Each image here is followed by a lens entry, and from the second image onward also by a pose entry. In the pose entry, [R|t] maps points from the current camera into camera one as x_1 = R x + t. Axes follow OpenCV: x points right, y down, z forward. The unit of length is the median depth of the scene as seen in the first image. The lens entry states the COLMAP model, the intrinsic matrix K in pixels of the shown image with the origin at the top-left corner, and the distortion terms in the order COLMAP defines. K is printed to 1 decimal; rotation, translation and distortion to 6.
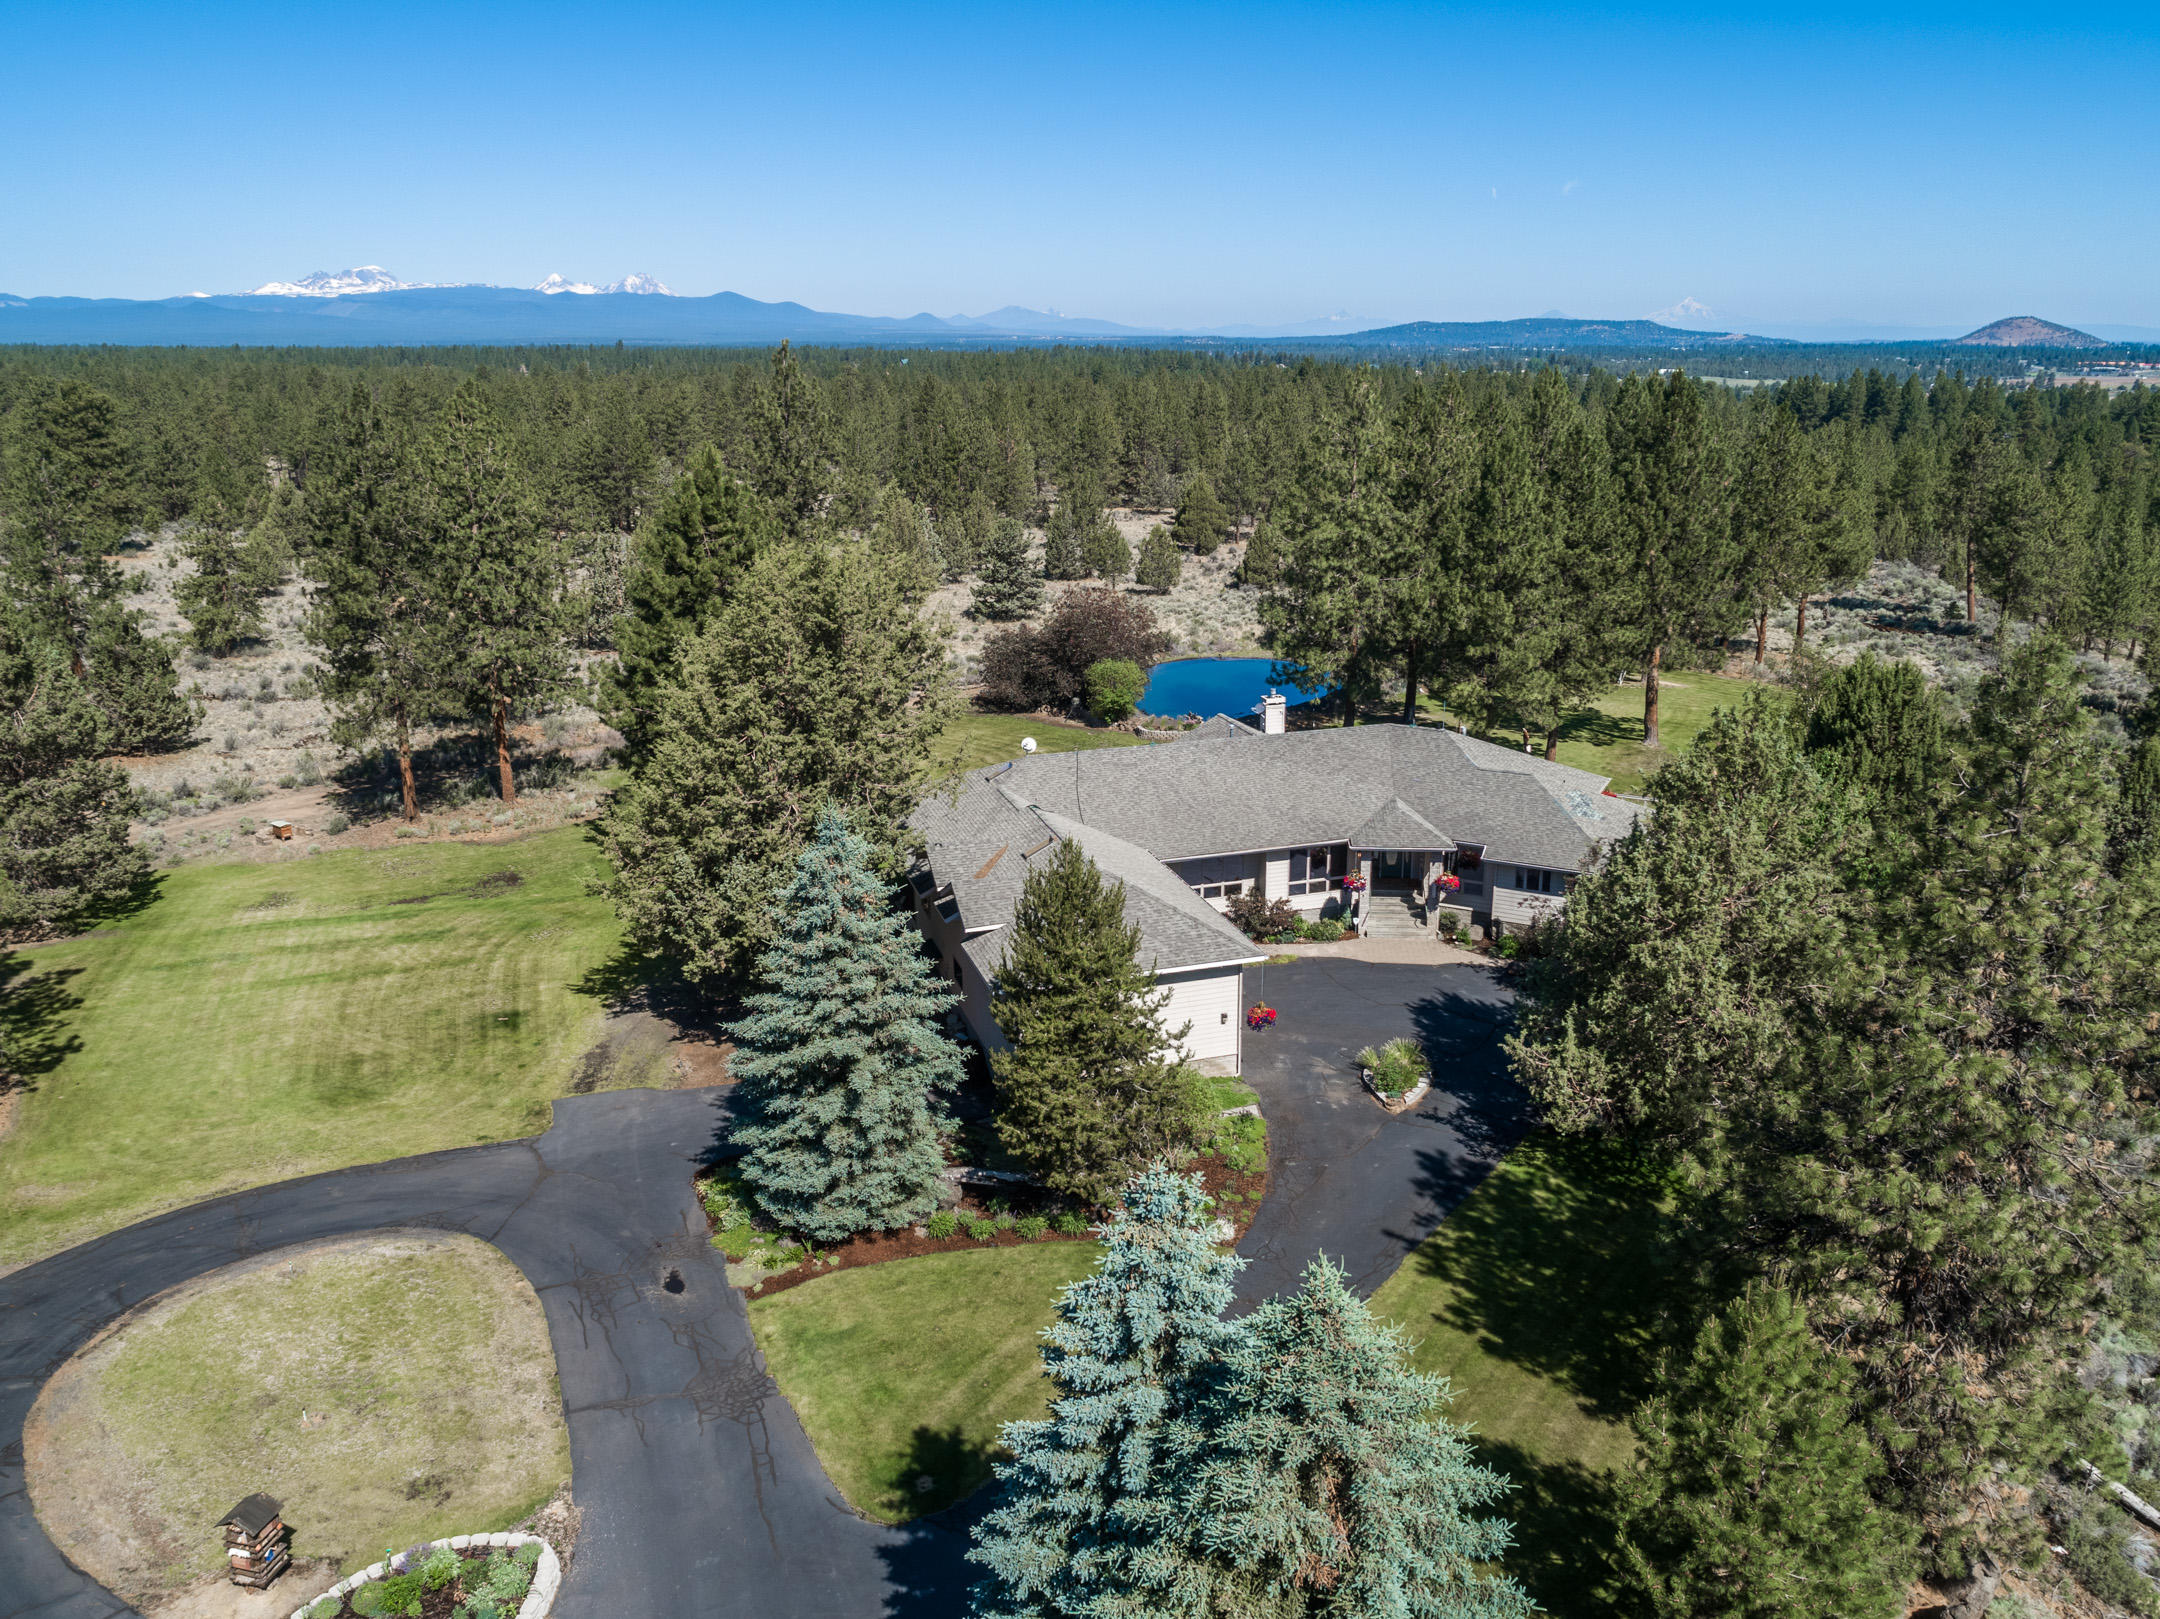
lens RADIAL K [[1622.8, 0, 1080.0], [0, 1622.8, 809.5], [0, 0, 1]] dist [-0.022621, -0.001465]
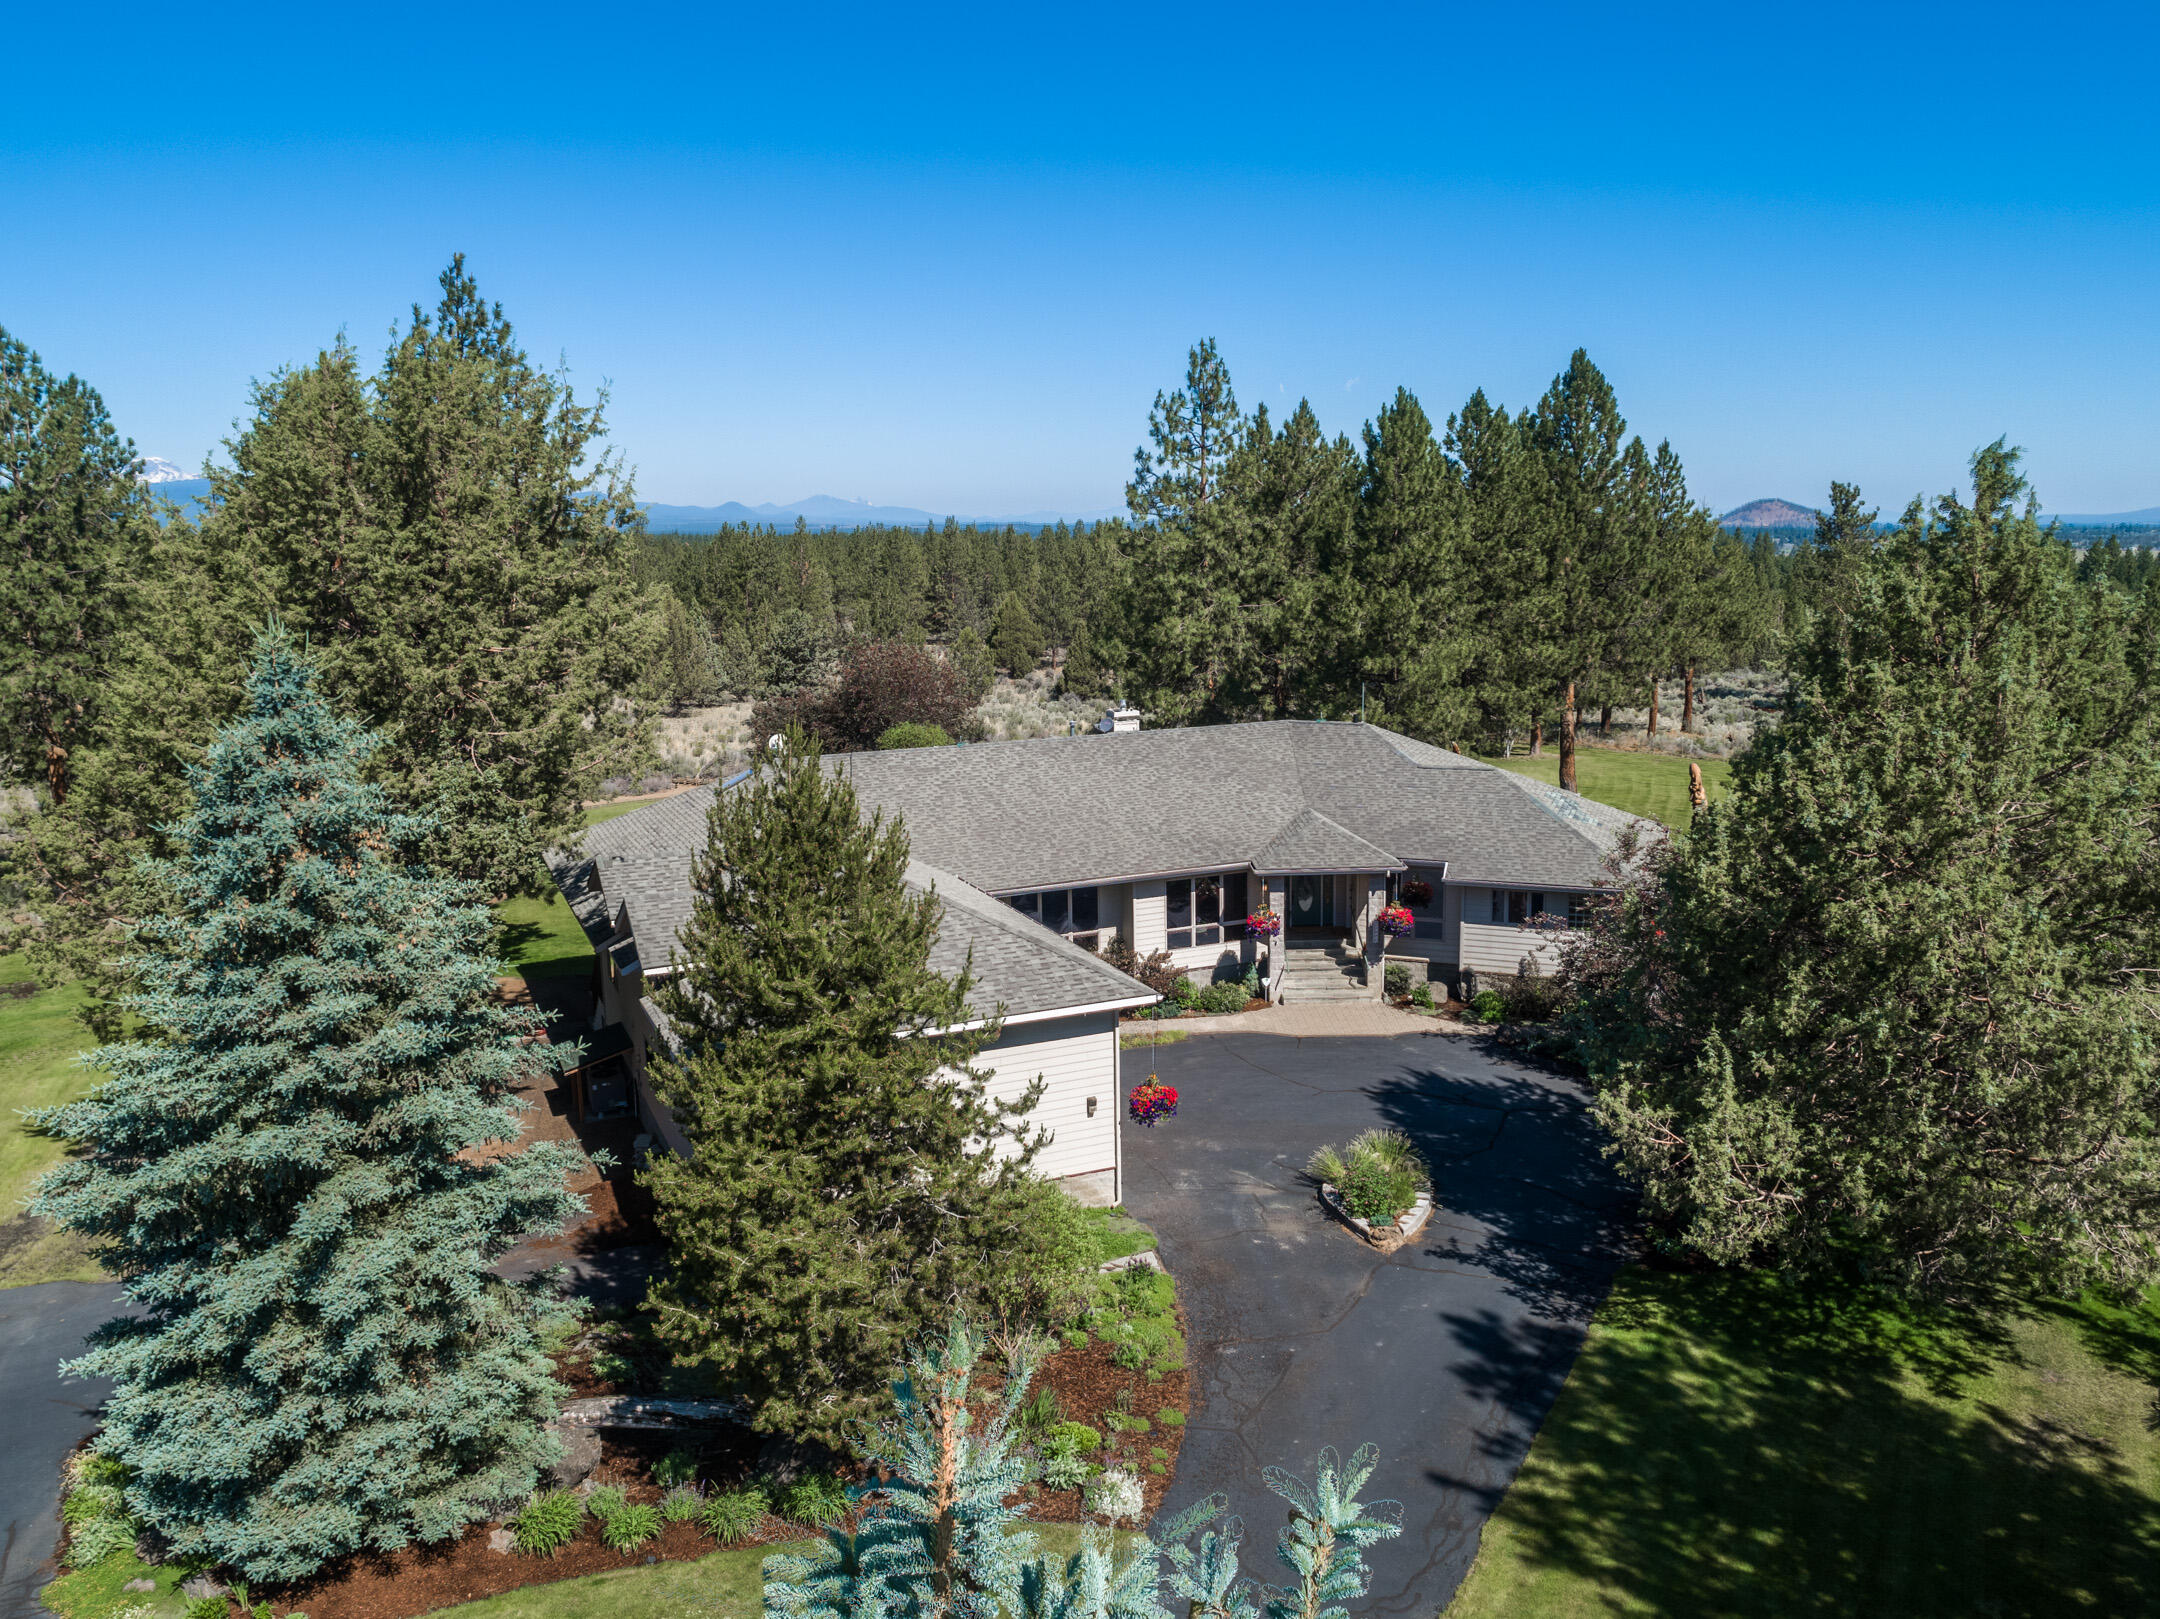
lens RADIAL K [[1622.8, 0, 1080.0], [0, 1622.8, 809.5], [0, 0, 1]] dist [-0.022621, -0.001465]
pose [[0.993242, -0.024524, 0.113444, 0.023482], [0.037280, 0.993039, -0.111728, 0.101105], [-0.109914, 0.115202, 0.987242, 0.468156]]
